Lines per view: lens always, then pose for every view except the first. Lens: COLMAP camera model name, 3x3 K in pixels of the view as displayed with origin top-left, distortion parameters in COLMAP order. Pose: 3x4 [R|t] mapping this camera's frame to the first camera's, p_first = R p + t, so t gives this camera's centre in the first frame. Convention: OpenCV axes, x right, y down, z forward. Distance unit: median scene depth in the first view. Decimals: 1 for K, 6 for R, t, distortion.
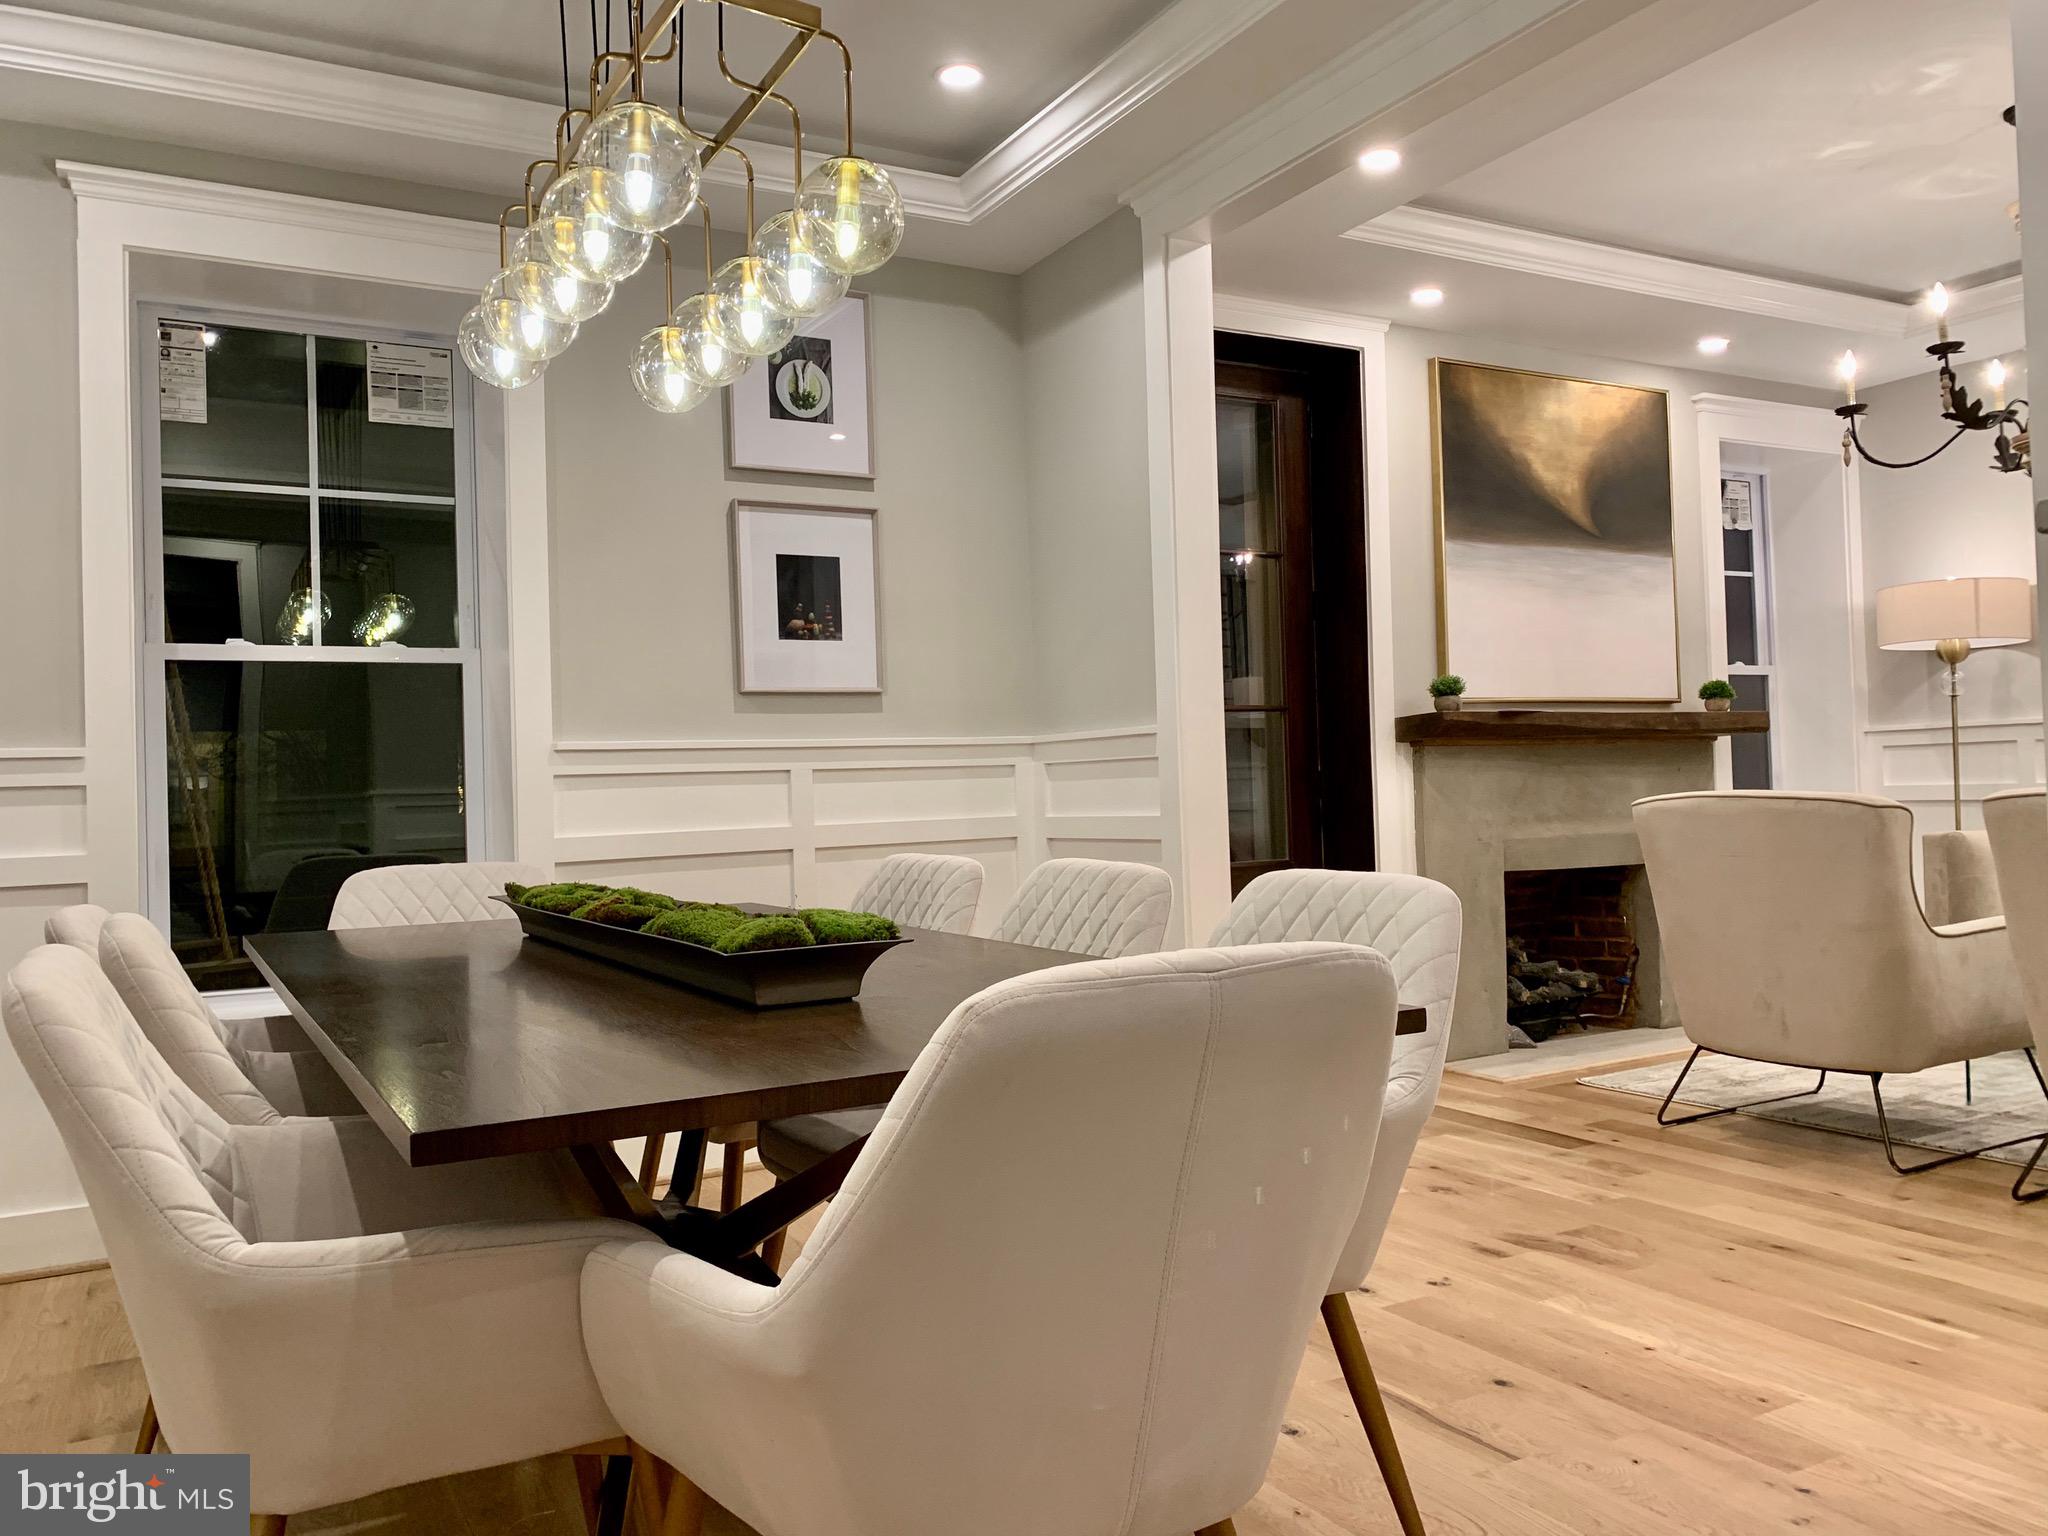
lens RADIAL K [[1557.7, 0, 1024.0], [0, 1557.7, 768.0], [0, 0, 1]] dist [0.000872, 0.000633]
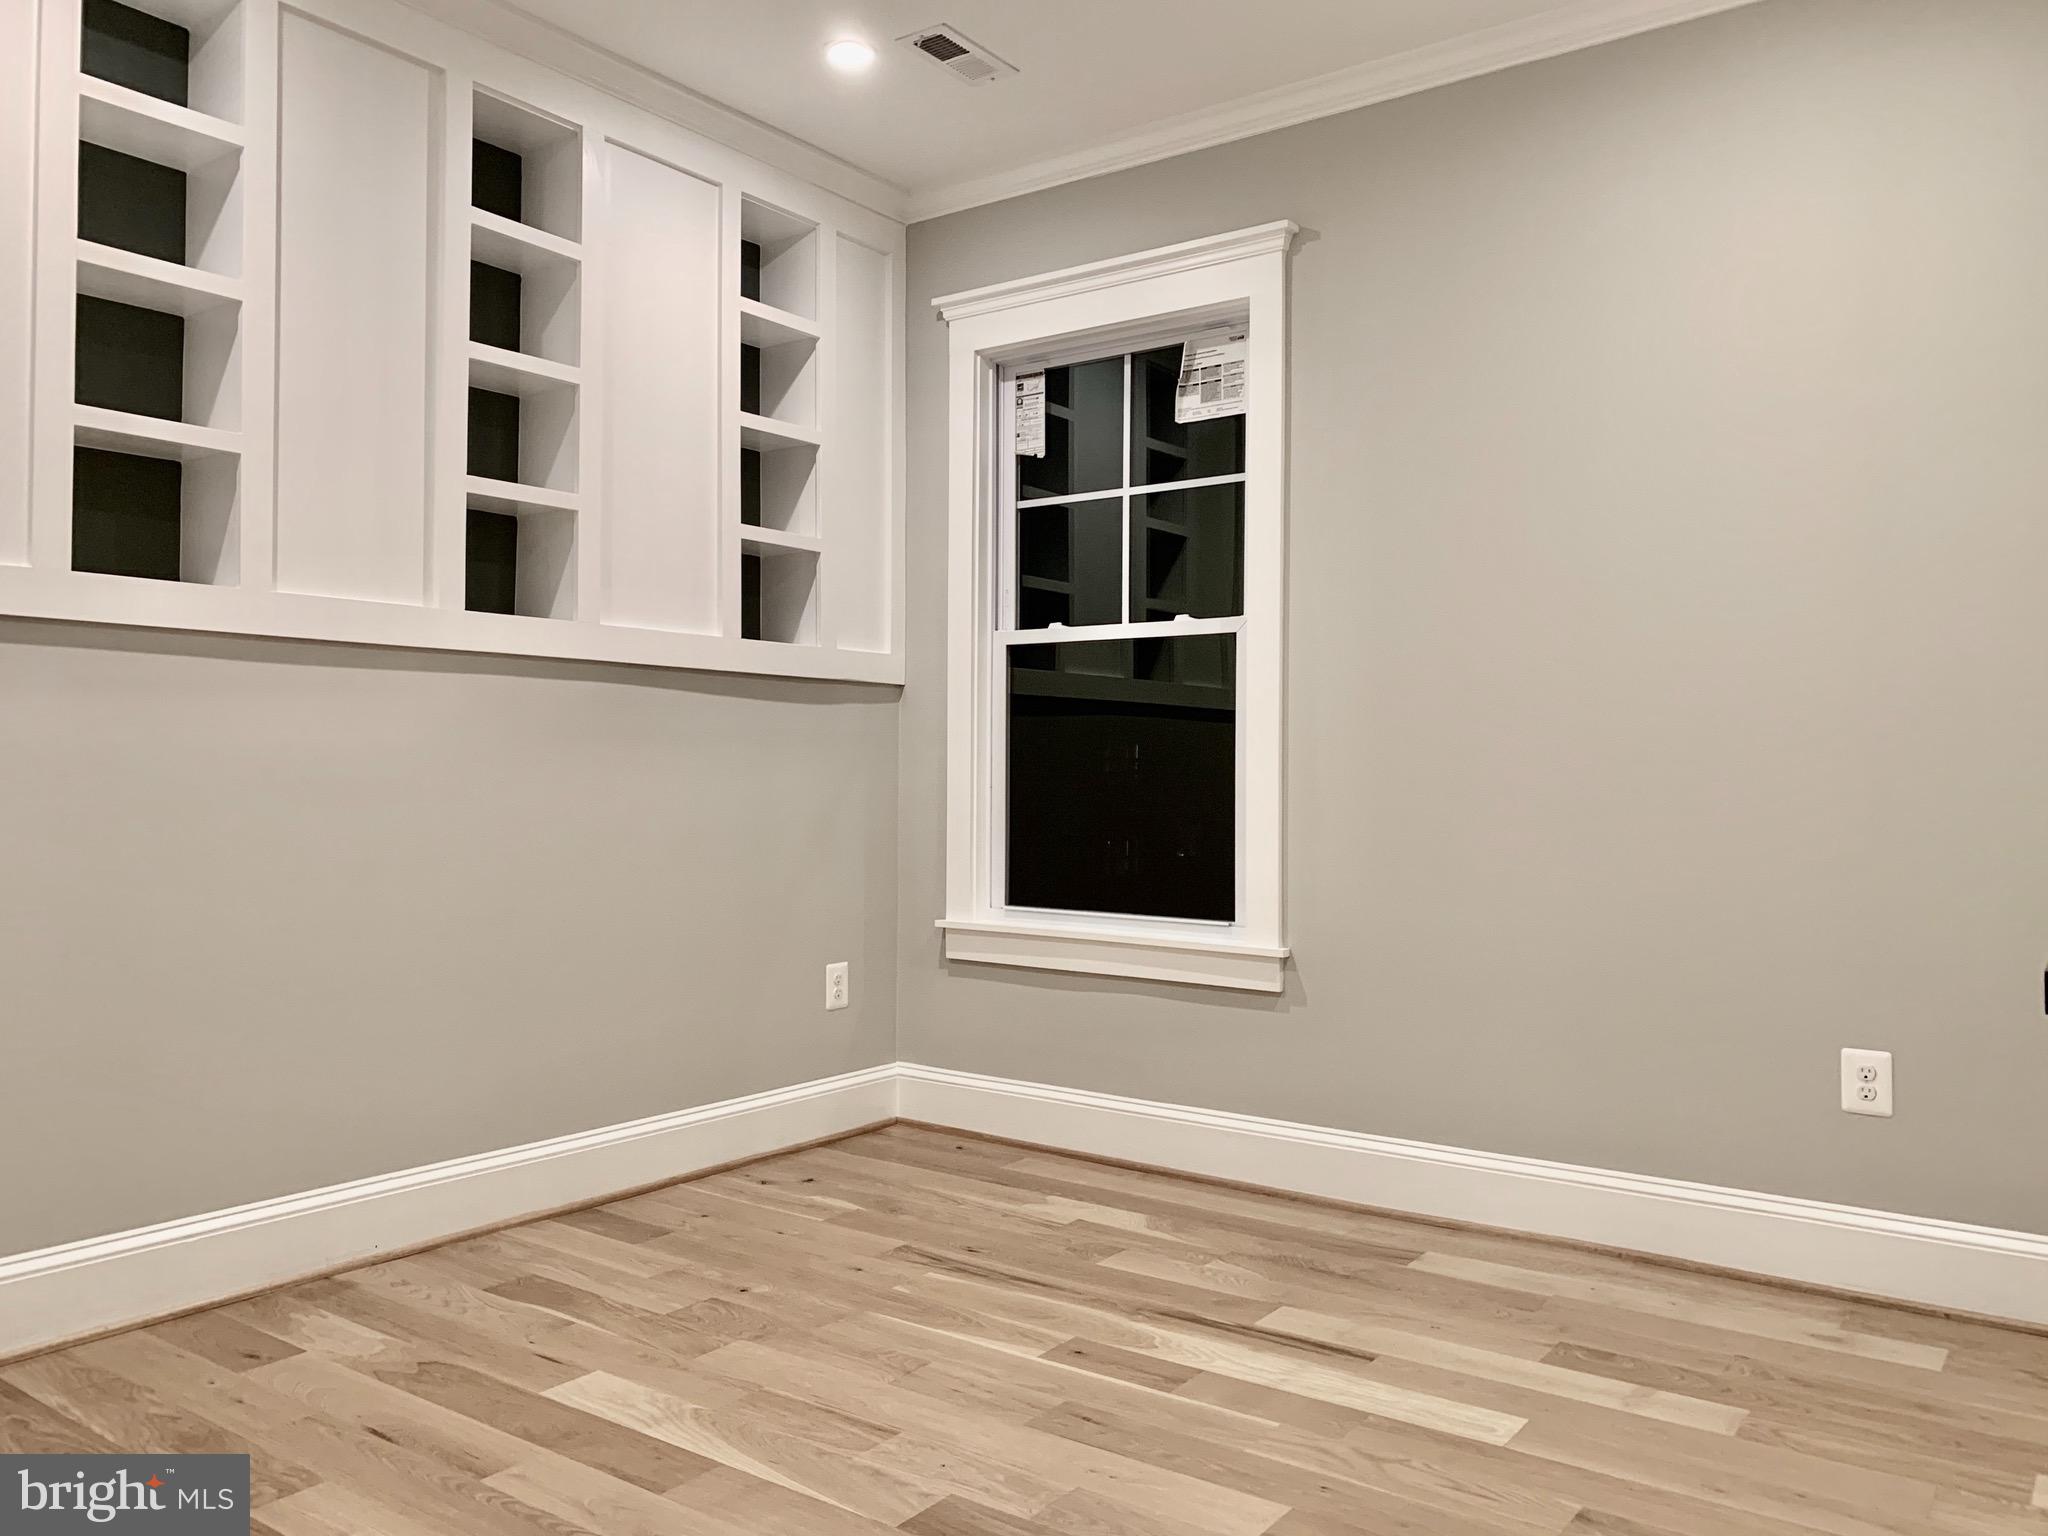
lens RADIAL K [[1557.7, 0, 1024.0], [0, 1557.7, 768.0], [0, 0, 1]] dist [0.000872, 0.000633]
pose [[0.418710, 0.019481, -0.907911, 0.573081], [-0.013181, 0.999795, 0.015374, 0.011944], [0.908024, 0.005530, 0.418881, 0.447575]]
